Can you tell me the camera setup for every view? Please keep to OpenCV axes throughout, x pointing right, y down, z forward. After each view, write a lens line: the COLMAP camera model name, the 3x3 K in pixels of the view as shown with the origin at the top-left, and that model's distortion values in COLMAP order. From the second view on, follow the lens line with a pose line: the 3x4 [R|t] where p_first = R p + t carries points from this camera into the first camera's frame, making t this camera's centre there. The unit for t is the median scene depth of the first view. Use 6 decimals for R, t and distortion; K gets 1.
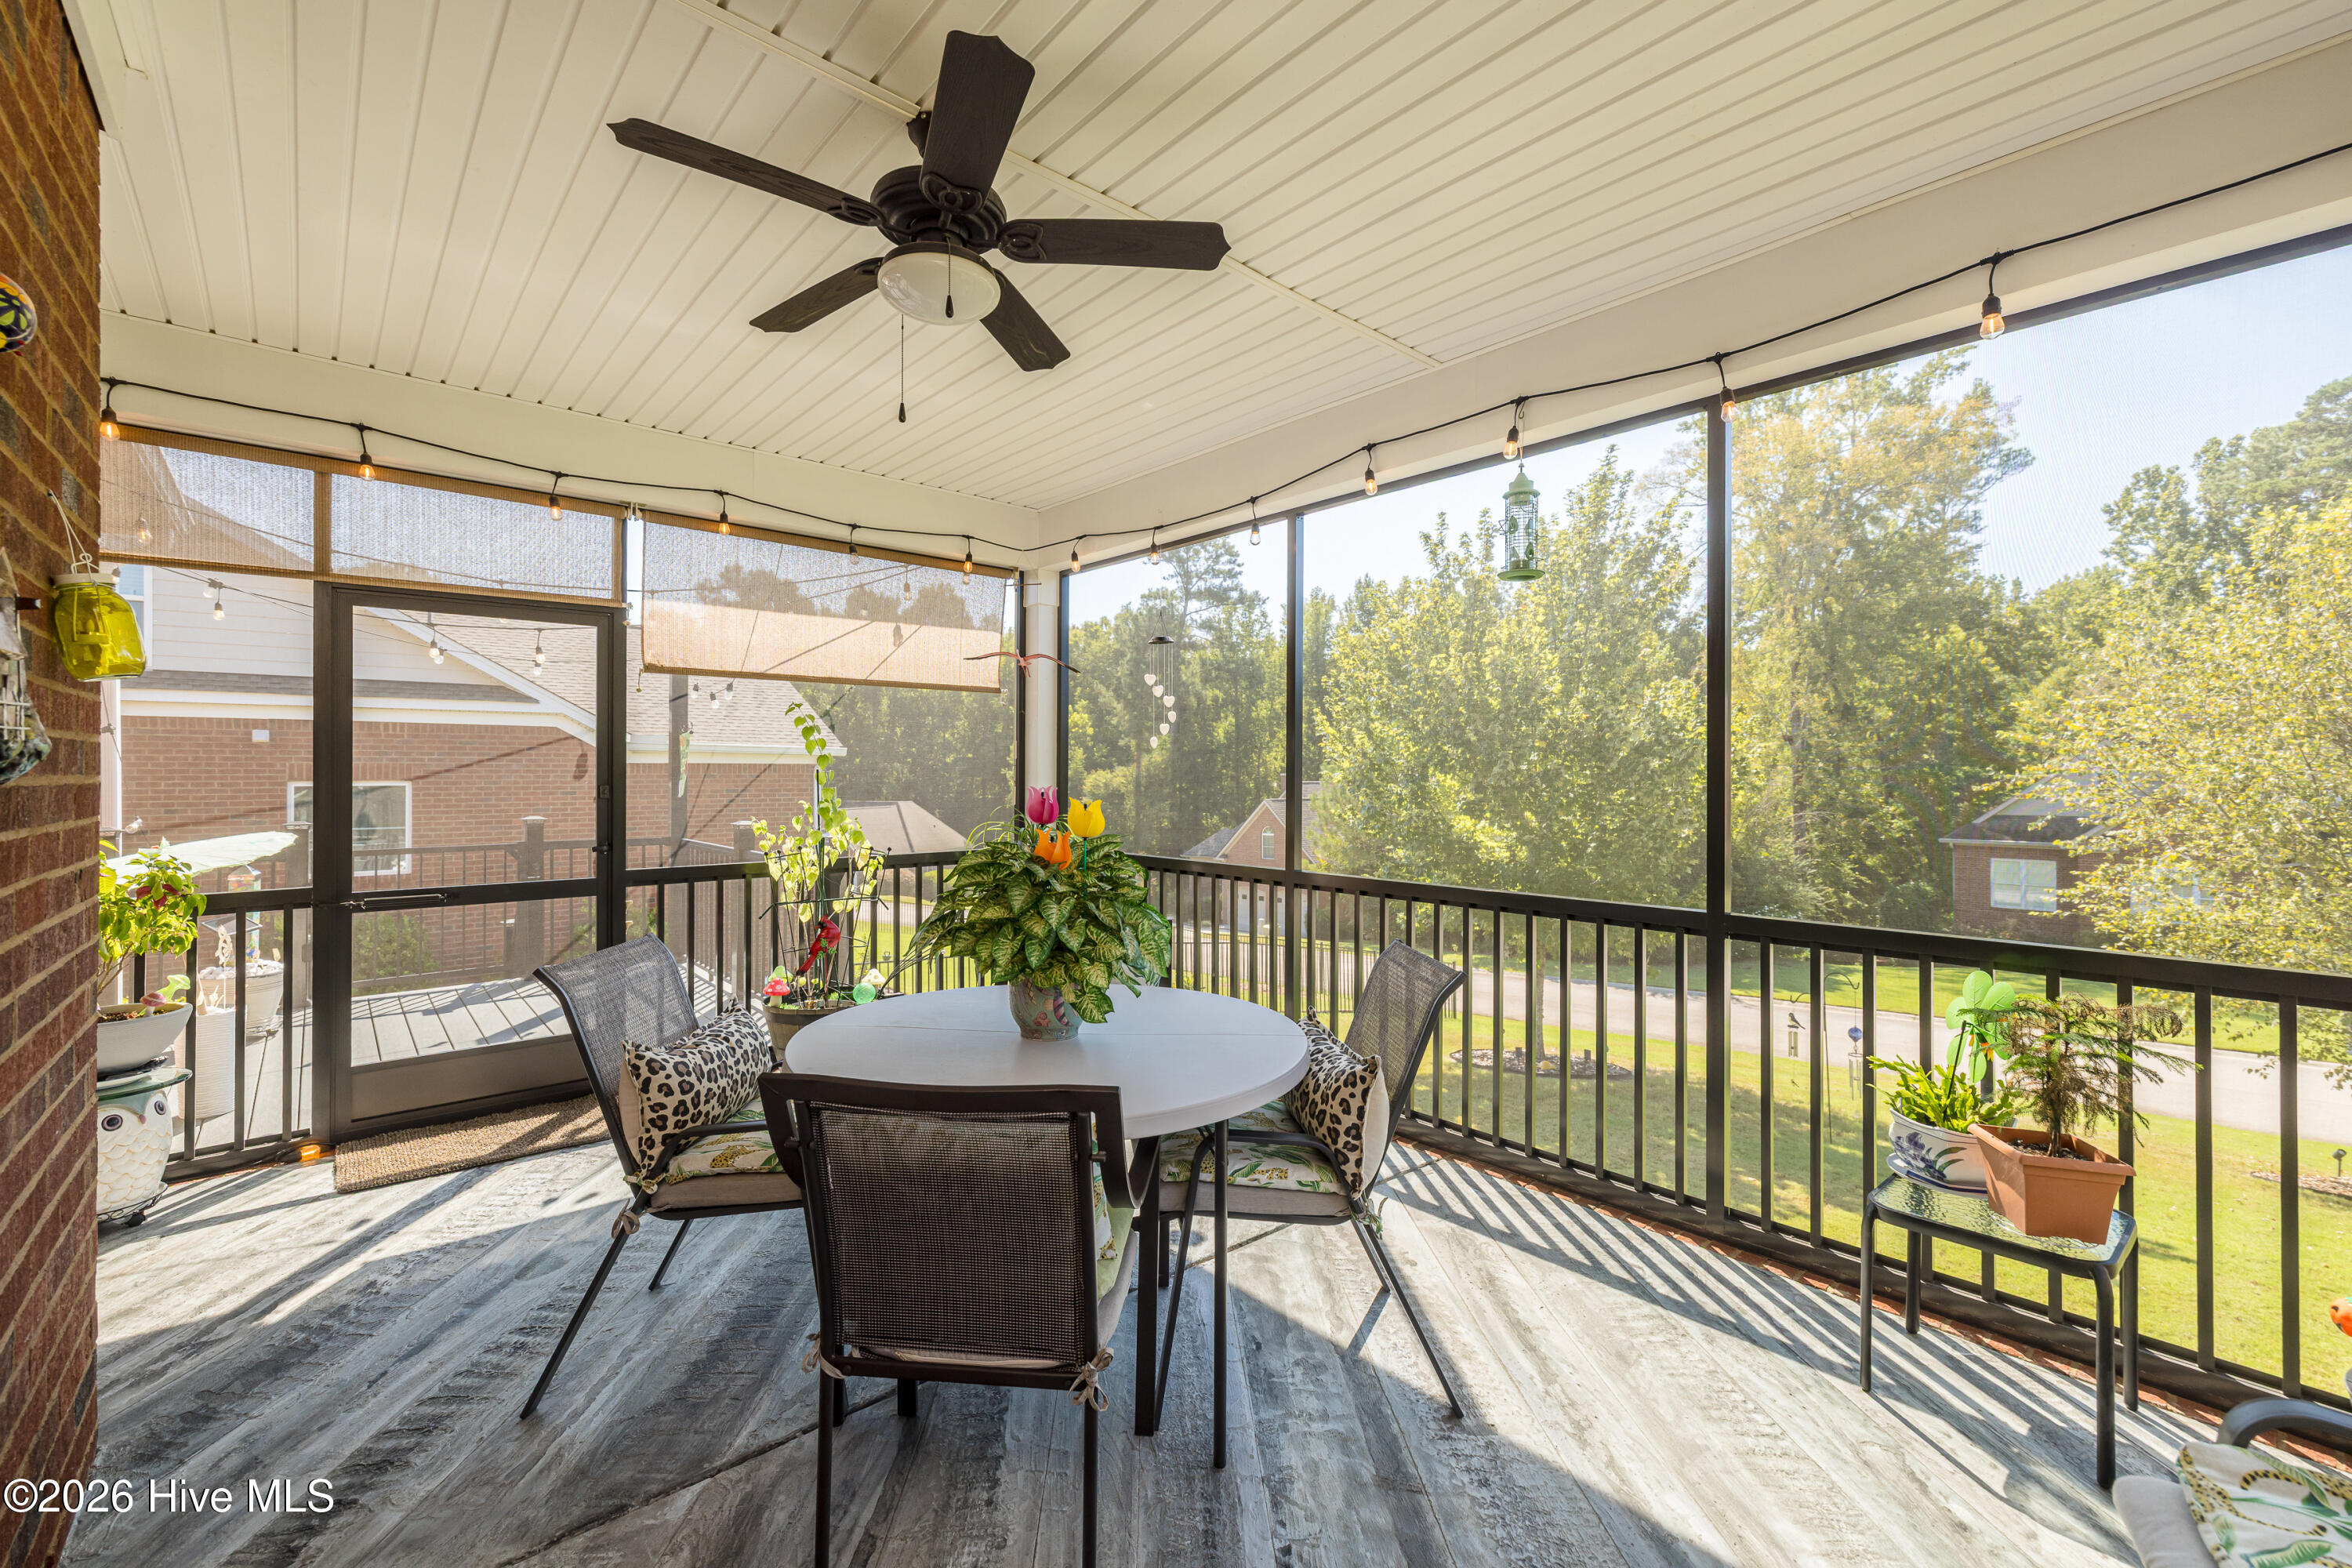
lens RADIAL K [[988.1, 0, 1165.3], [0, 988.1, 761.2], [0, 0, 1]] dist [0.002074, 0.000320]
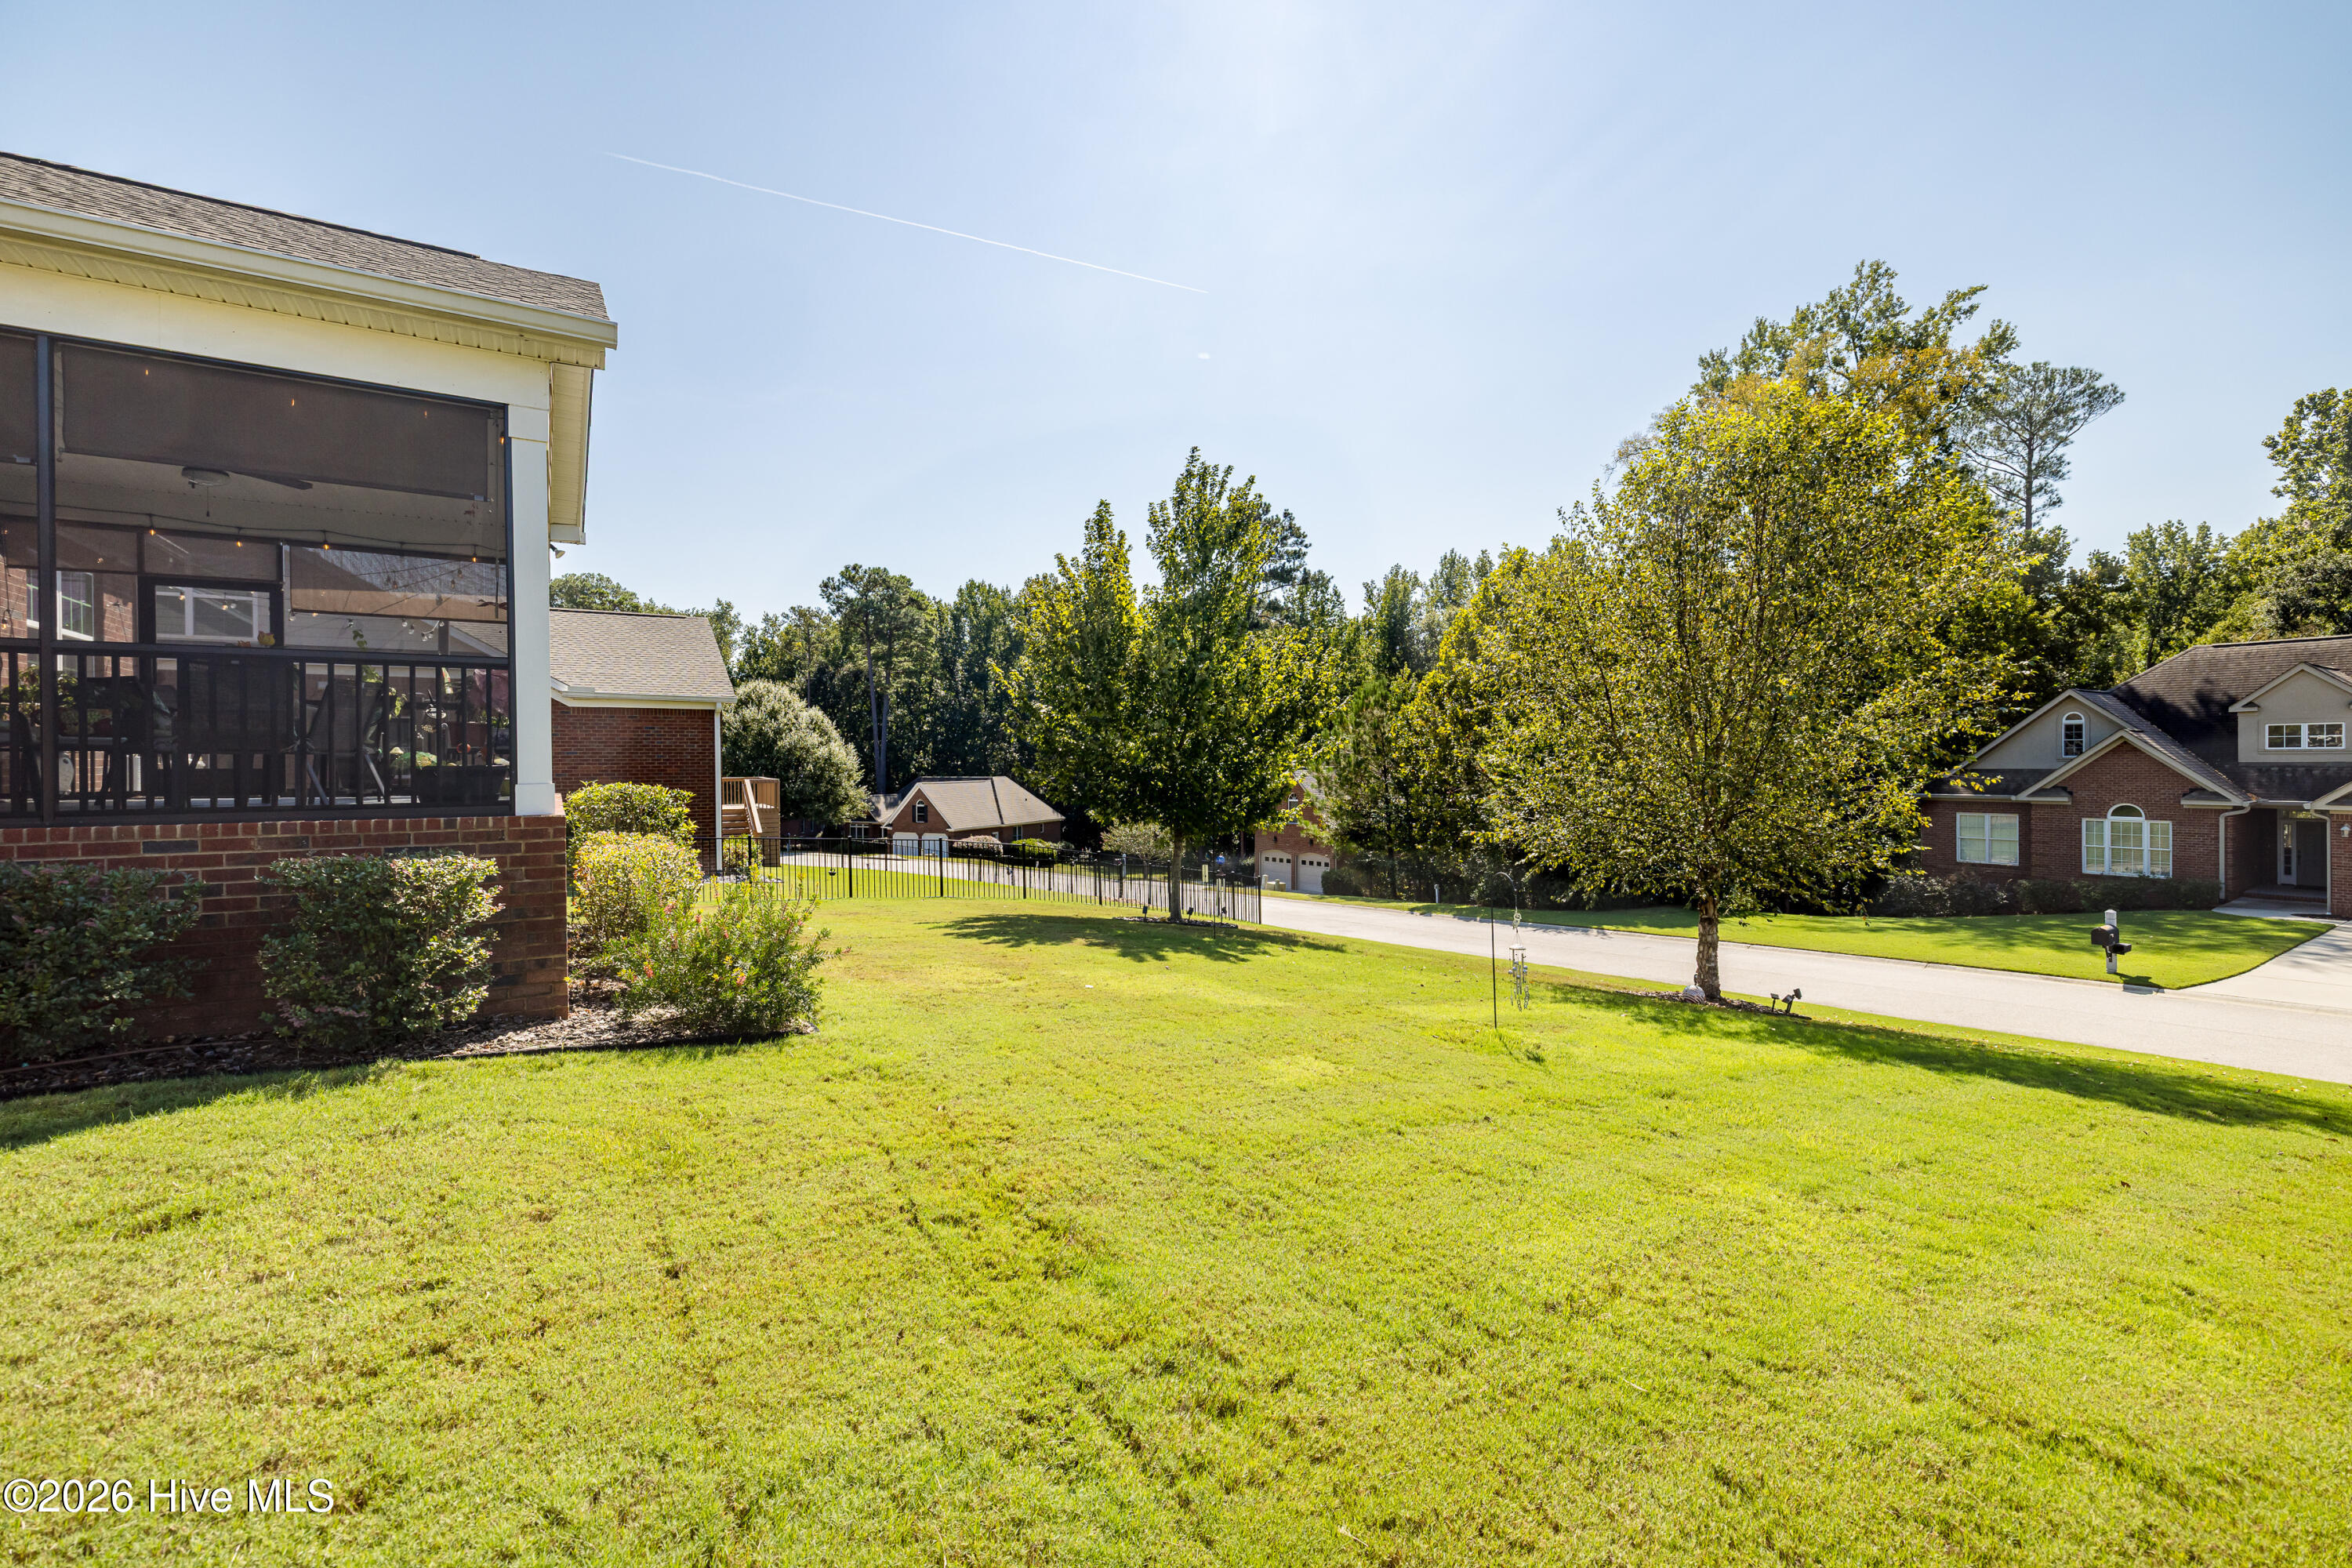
lens RADIAL K [[996.6, 0, 1169.0], [0, 996.6, 758.5], [0, 0, 1]] dist [0.006069, -0.000127]
pose [[0.986967, -0.007037, -0.160767, 0.114108], [0.008498, 0.999929, 0.008405, 0.015043], [0.160696, -0.009661, 0.986957, -0.058468]]
